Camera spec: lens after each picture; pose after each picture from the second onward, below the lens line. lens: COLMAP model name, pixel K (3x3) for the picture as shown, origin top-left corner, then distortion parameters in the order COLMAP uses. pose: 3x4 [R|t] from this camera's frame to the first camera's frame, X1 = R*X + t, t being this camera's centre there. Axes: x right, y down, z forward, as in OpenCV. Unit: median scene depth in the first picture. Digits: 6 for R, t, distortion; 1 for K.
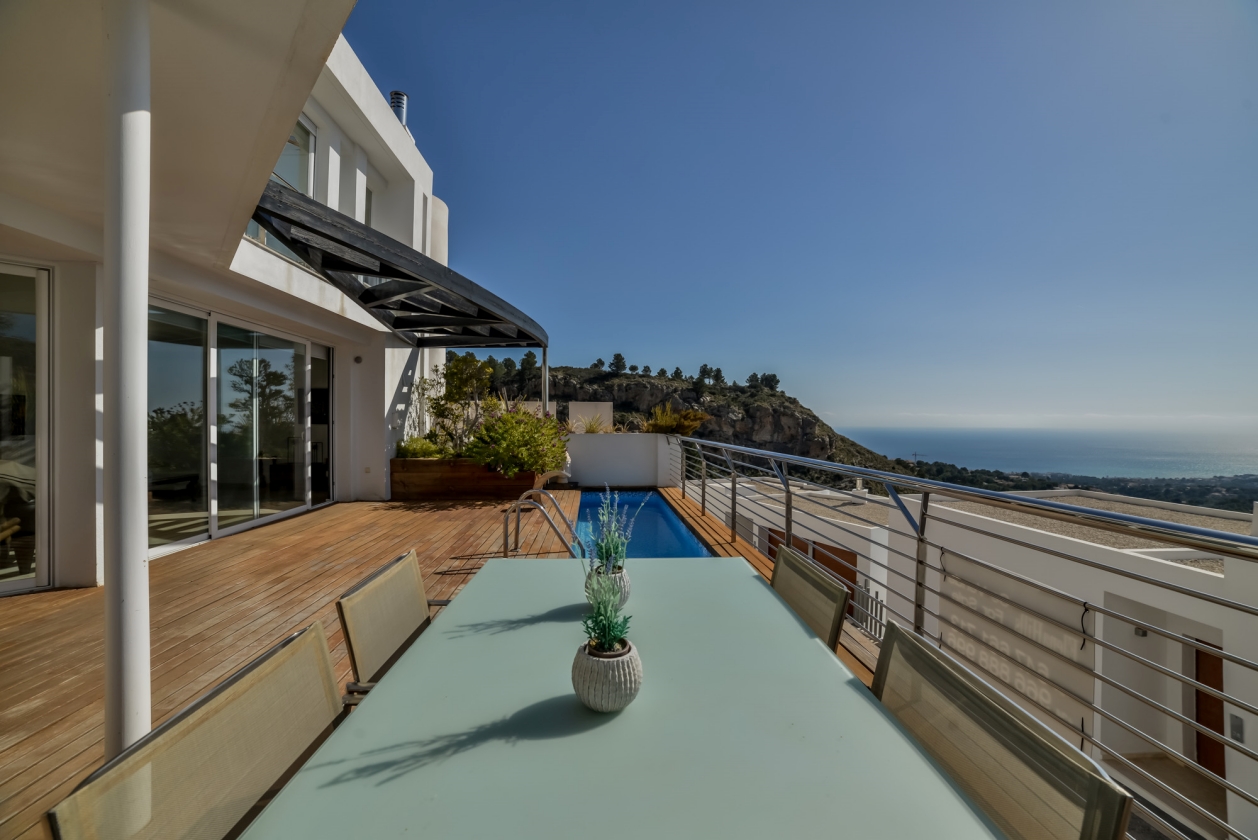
lens RADIAL K [[516.5, 0, 628.1], [0, 516.5, 422.2], [0, 0, 1]] dist [-0.091792, 0.034481]
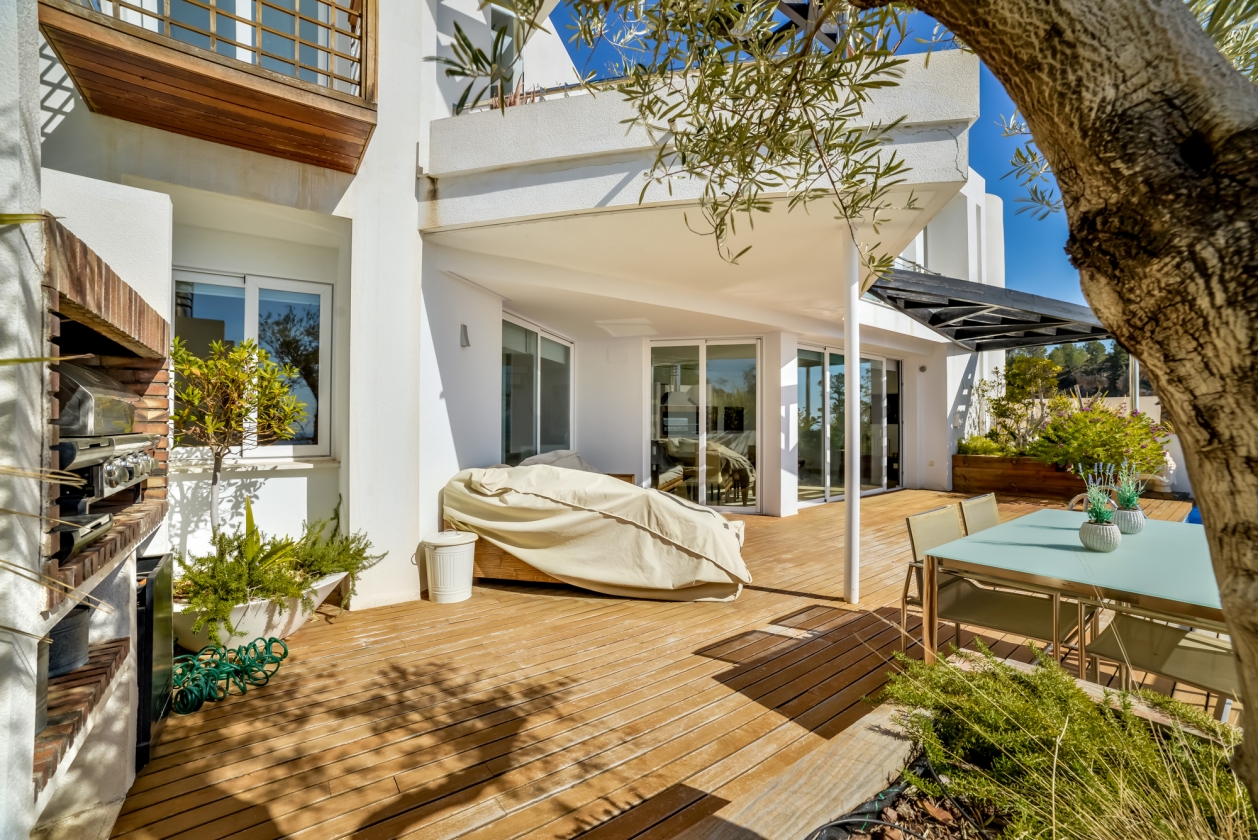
lens RADIAL K [[527.5, 0, 629.2], [0, 527.5, 422.1], [0, 0, 1]] dist [-0.099399, 0.037881]
pose [[0.556150, -0.004051, -0.831072, 0.069776], [0.002942, 0.999991, -0.002905, 0.001575], [0.831077, -0.000829, 0.556157, -0.216439]]
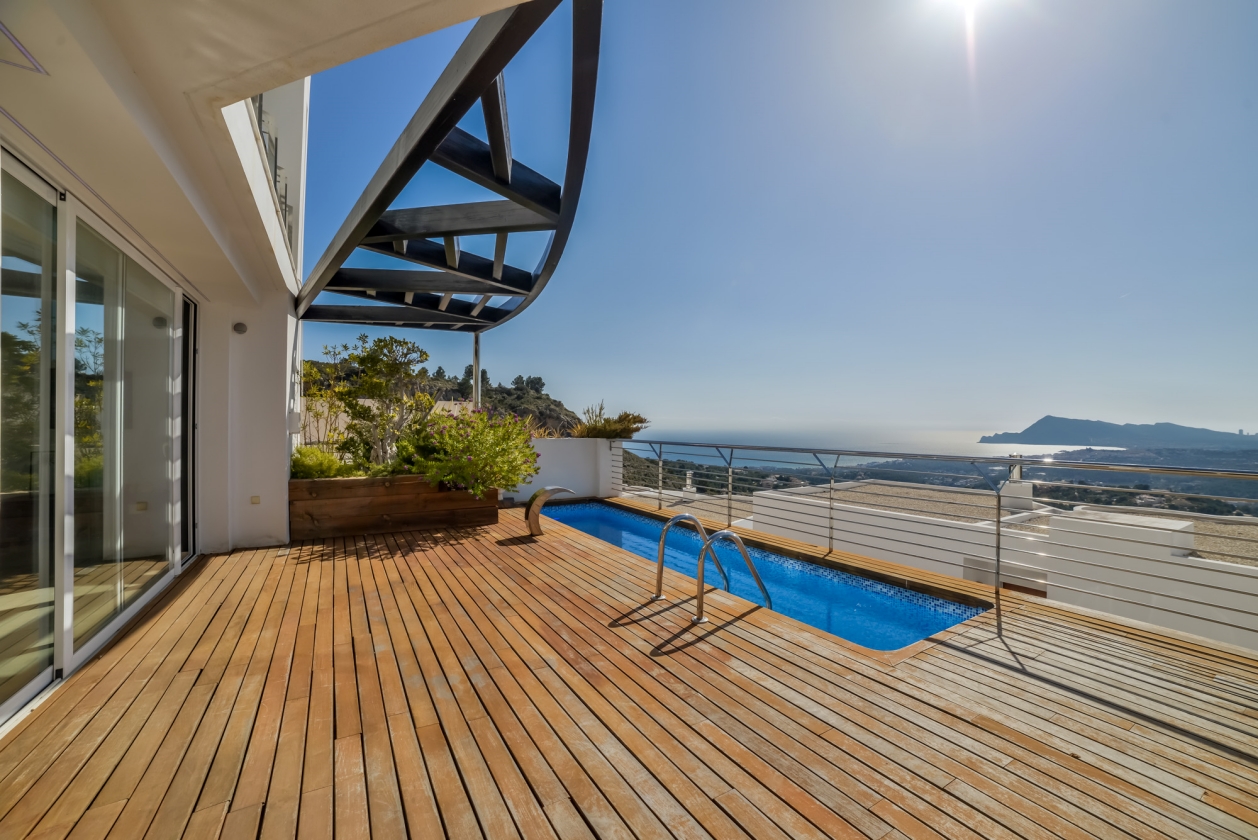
lens RADIAL K [[516.5, 0, 628.1], [0, 516.5, 422.2], [0, 0, 1]] dist [-0.091792, 0.034481]
pose [[0.894997, 0.000145, 0.446071, -0.349275], [0.001818, 0.999990, -0.003973, -0.001332], [-0.446068, 0.004367, 0.894989, 0.208657]]
